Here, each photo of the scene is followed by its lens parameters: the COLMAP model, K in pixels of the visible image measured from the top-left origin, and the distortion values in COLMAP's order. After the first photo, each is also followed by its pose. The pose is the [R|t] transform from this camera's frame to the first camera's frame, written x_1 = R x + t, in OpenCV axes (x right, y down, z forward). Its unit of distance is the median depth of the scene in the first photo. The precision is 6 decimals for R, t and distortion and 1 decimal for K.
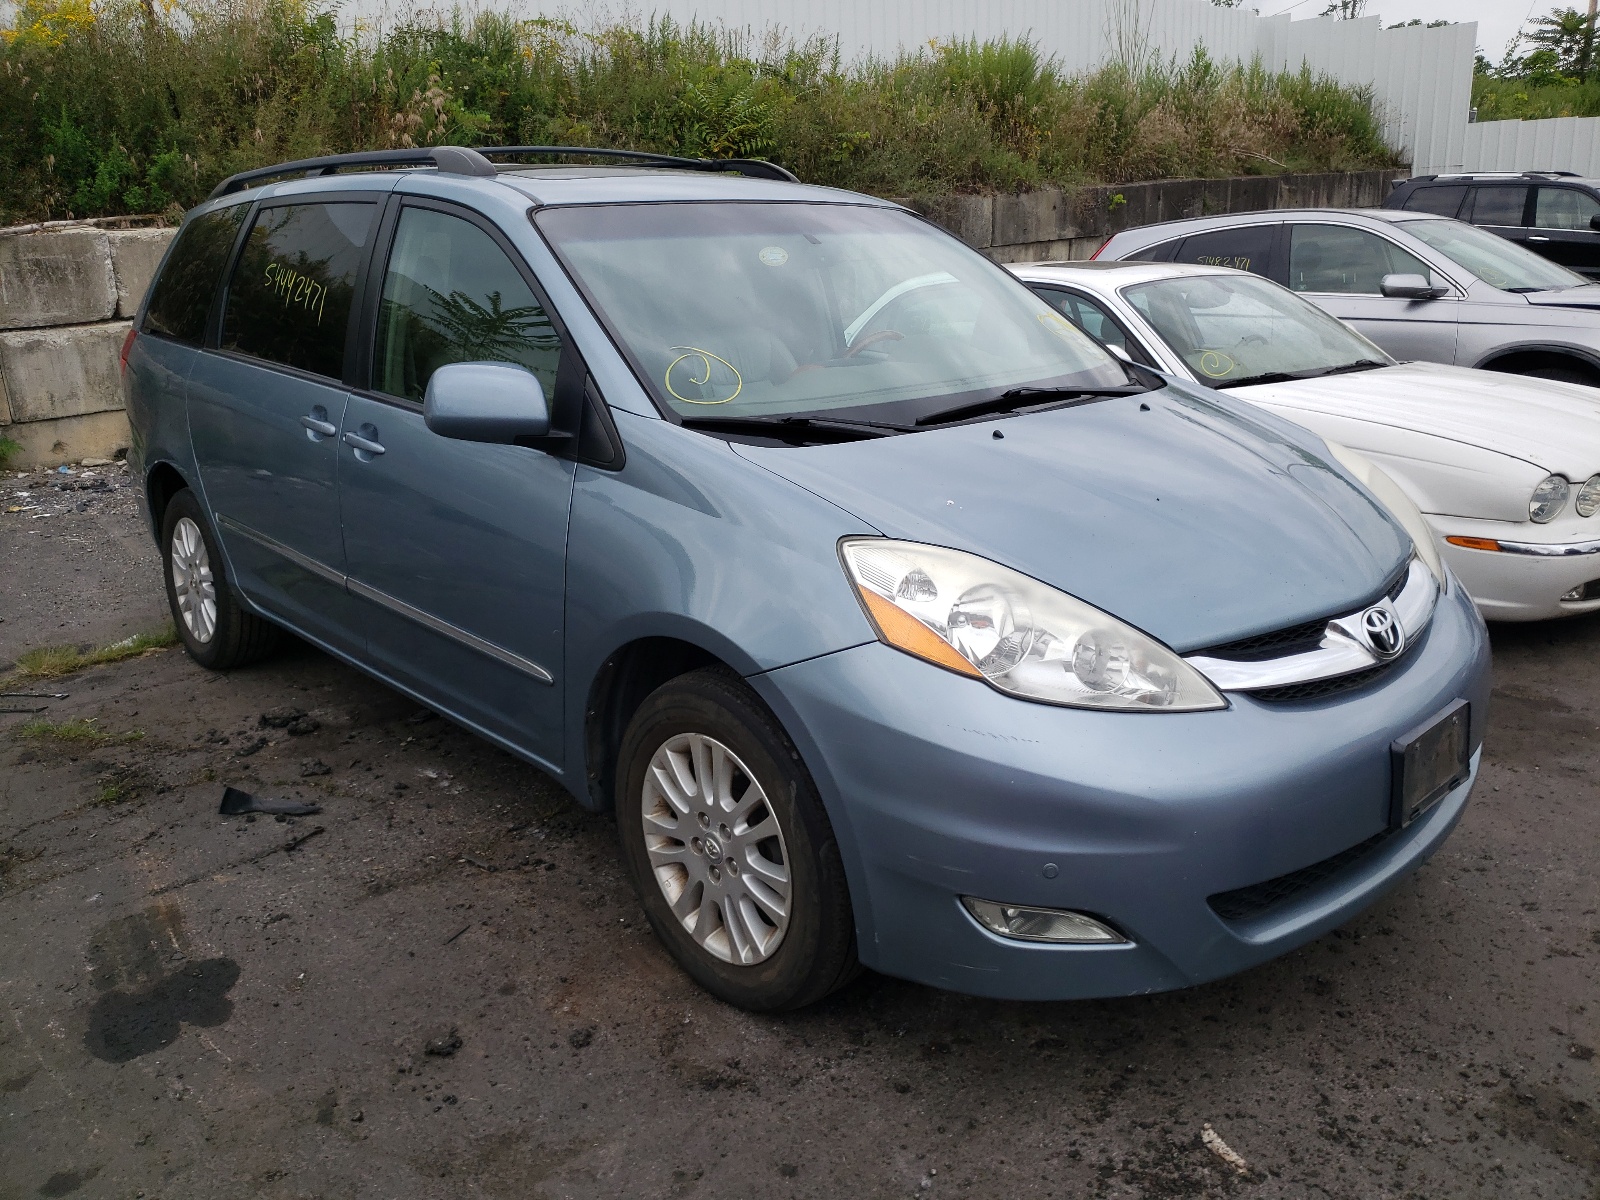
lens RADIAL K [[1215.3, 0, 799.2], [0, 1215.3, 607.0], [0, 0, 1]] dist [0.008212, 0.003442]
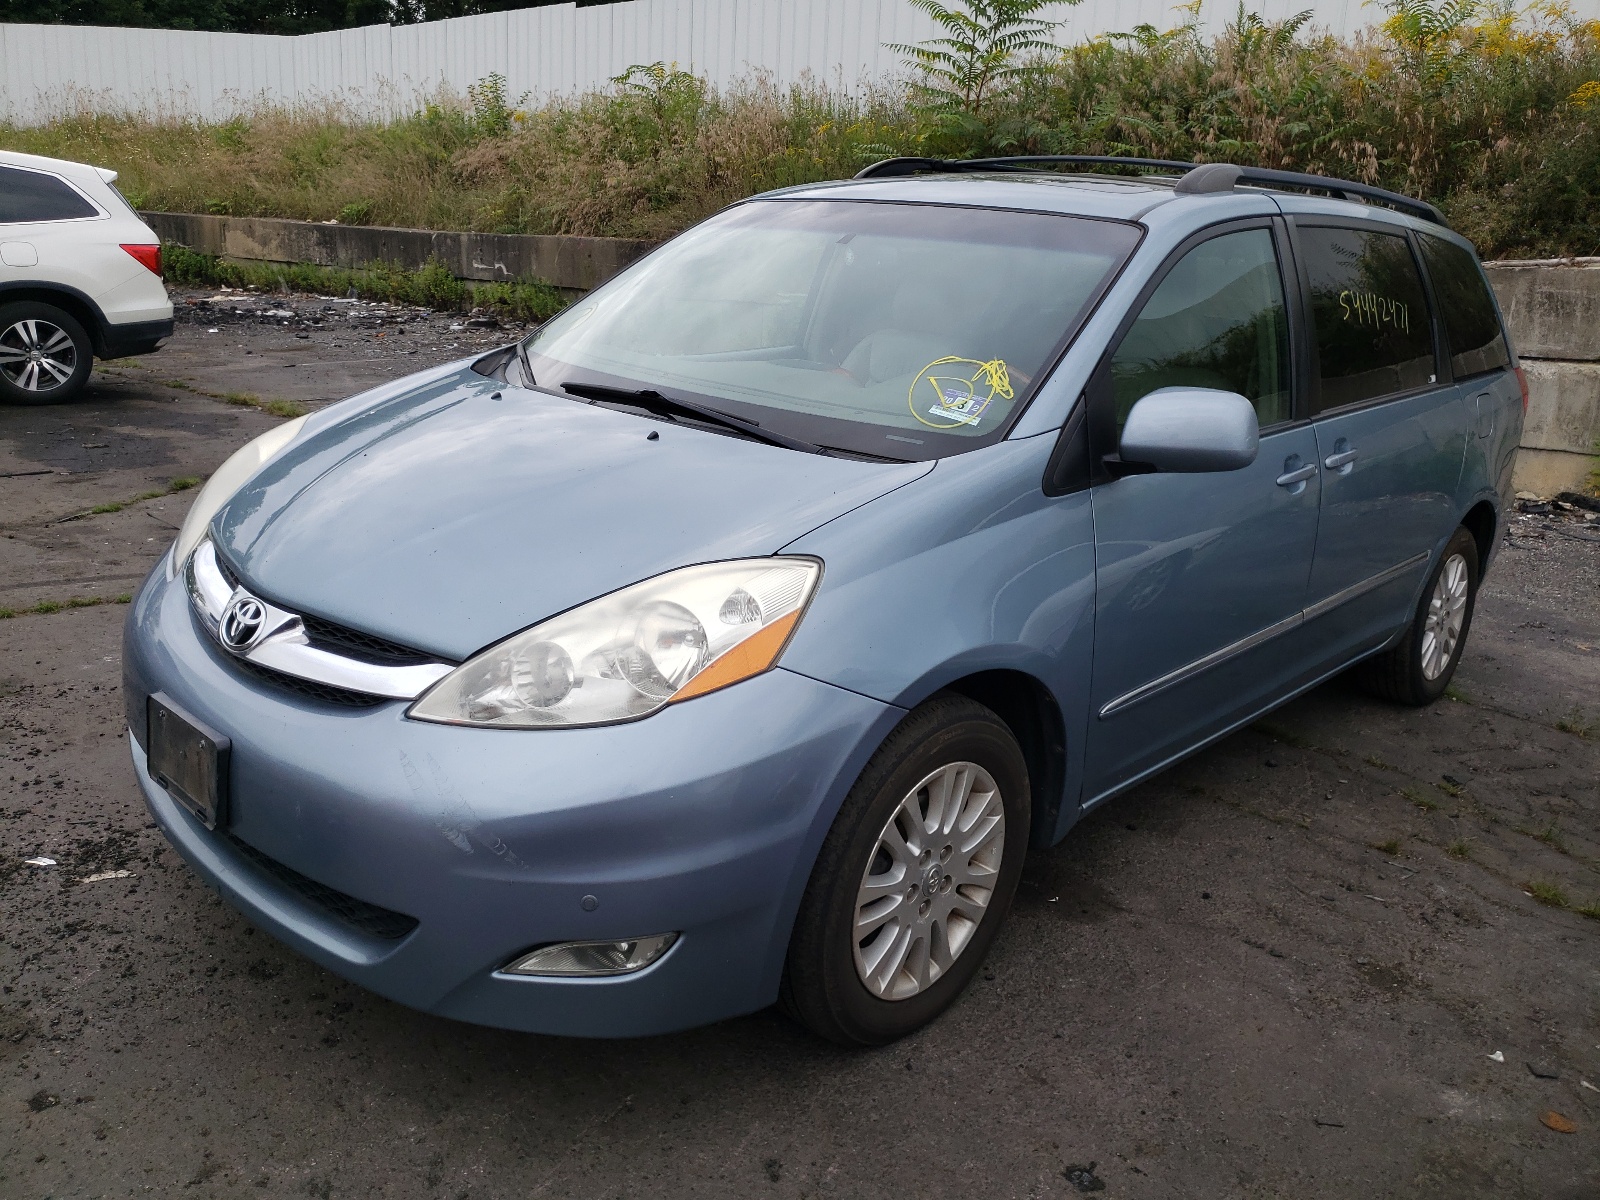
lens RADIAL K [[1215.3, 0, 799.3], [0, 1215.3, 593.4], [0, 0, 1]] dist [0.008212, 0.003442]
pose [[0.073708, 0.301856, -0.950500, 0.363219], [-0.349401, 0.900499, 0.258882, -0.102936], [0.934069, 0.313025, 0.171842, 0.318034]]
